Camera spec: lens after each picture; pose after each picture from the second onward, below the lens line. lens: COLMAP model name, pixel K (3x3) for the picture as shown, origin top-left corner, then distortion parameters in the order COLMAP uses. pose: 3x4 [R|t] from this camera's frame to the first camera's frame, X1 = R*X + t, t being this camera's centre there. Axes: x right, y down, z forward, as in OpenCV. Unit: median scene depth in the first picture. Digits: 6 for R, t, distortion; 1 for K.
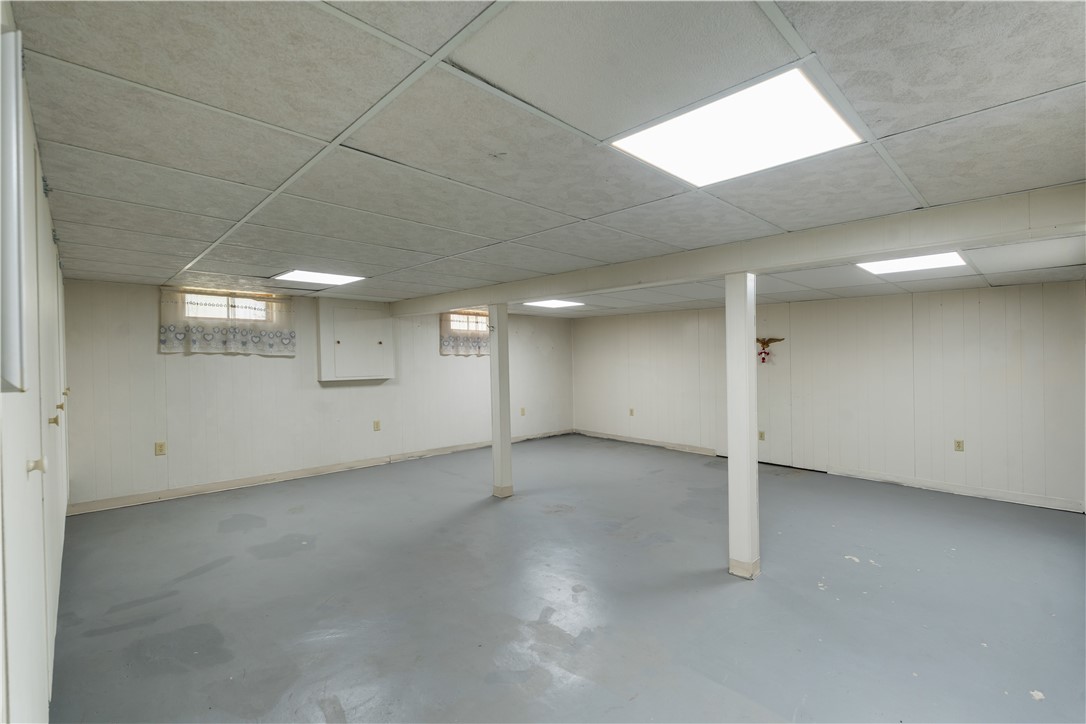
lens RADIAL K [[486.2, 0, 543.0], [0, 486.2, 362.0], [0, 0, 1]] dist [-0.000780, 0.000124]
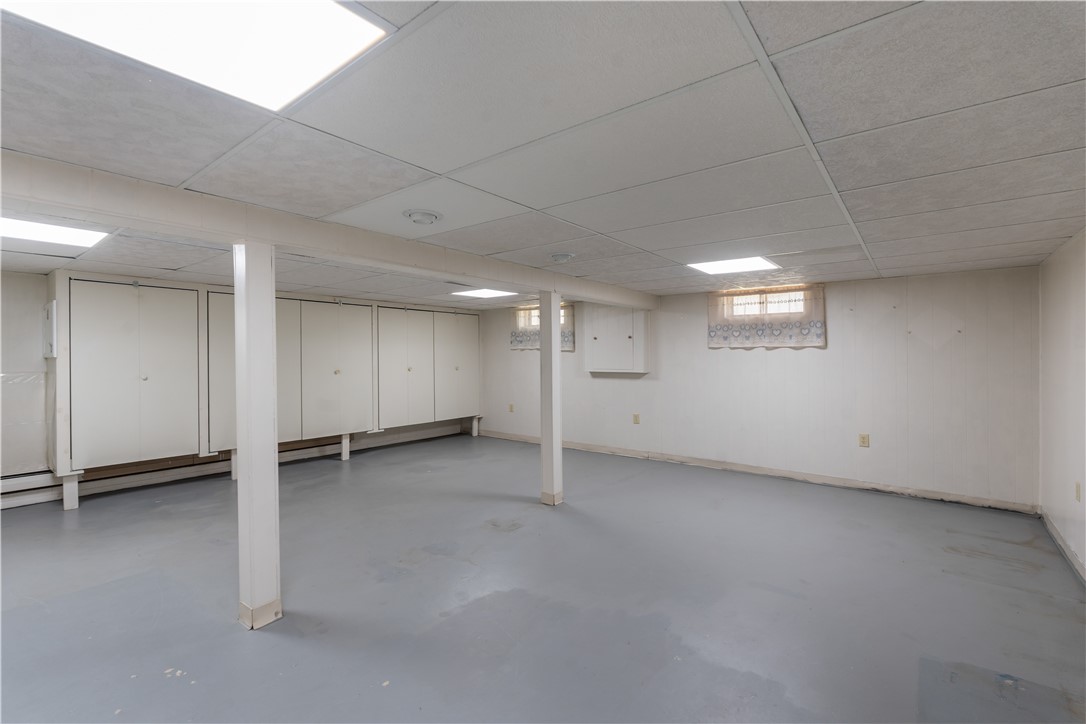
lens RADIAL K [[486.2, 0, 543.0], [0, 486.2, 362.0], [0, 0, 1]] dist [-0.000780, 0.000124]
pose [[0.137483, 0.020108, -0.990300, 0.538280], [-0.003917, 0.999797, 0.019757, -0.005828], [0.990496, 0.001162, 0.137534, 0.565519]]
